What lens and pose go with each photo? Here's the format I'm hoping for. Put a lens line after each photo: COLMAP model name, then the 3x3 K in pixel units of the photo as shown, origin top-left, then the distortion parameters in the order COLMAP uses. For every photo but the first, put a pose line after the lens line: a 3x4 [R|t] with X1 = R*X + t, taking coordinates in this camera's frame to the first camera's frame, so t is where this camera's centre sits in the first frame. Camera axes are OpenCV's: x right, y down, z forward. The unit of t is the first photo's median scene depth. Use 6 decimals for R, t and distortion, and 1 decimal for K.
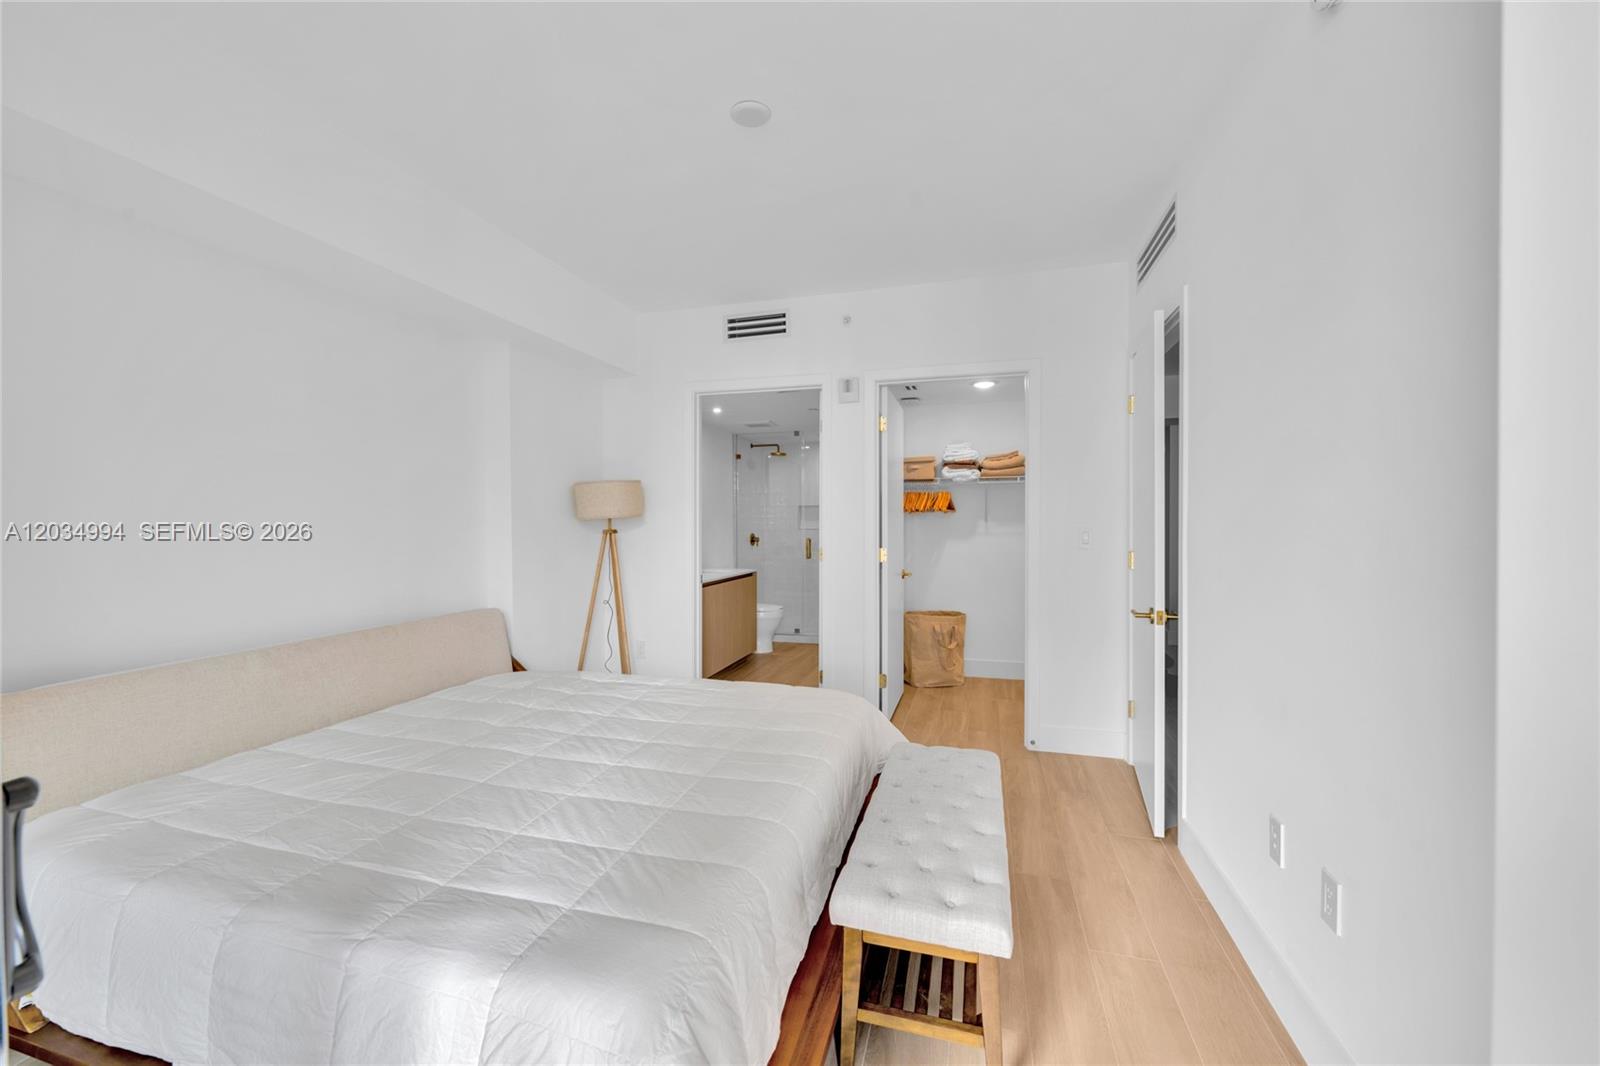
lens RADIAL K [[637.7, 0, 800.0], [0, 637.7, 533.0], [0, 0, 1]] dist [0.000273, -0.000134]
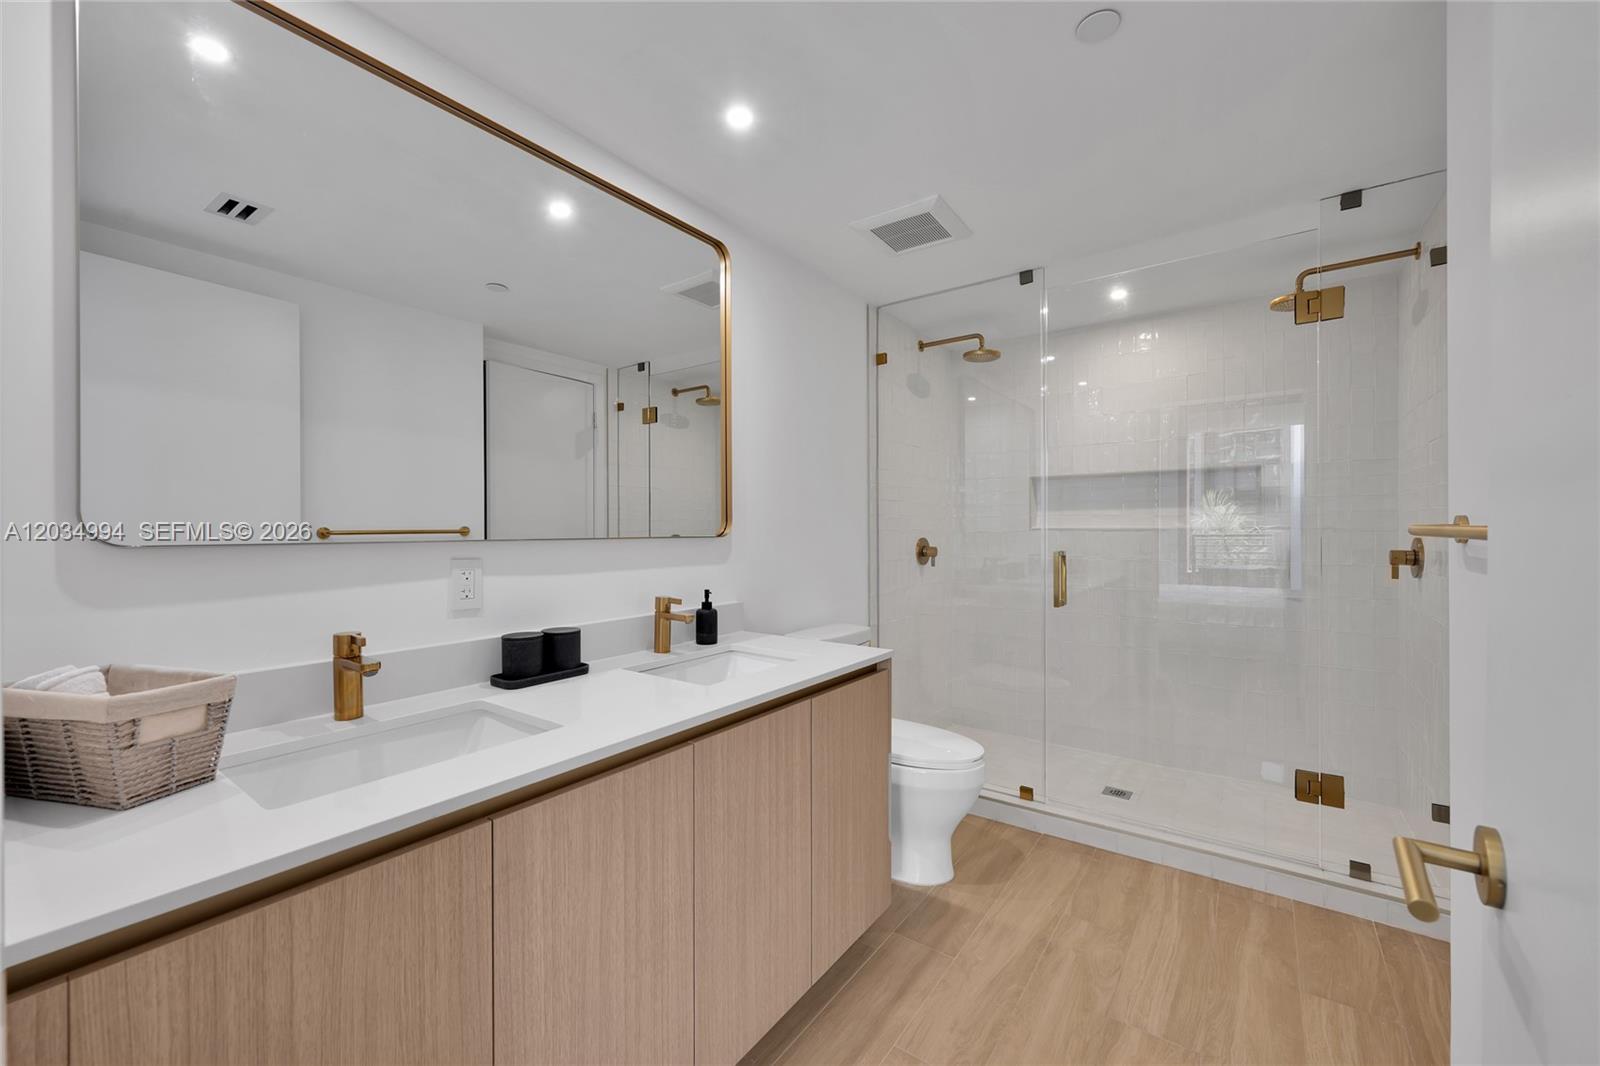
lens RADIAL K [[637.7, 0, 800.0], [0, 637.7, 533.0], [0, 0, 1]] dist [0.000273, -0.000134]
pose [[0.942060, -0.004311, -0.335418, -0.005169], [0.001720, 0.999966, -0.008021, 0.000473], [0.335441, 0.006979, 0.942035, 0.572741]]
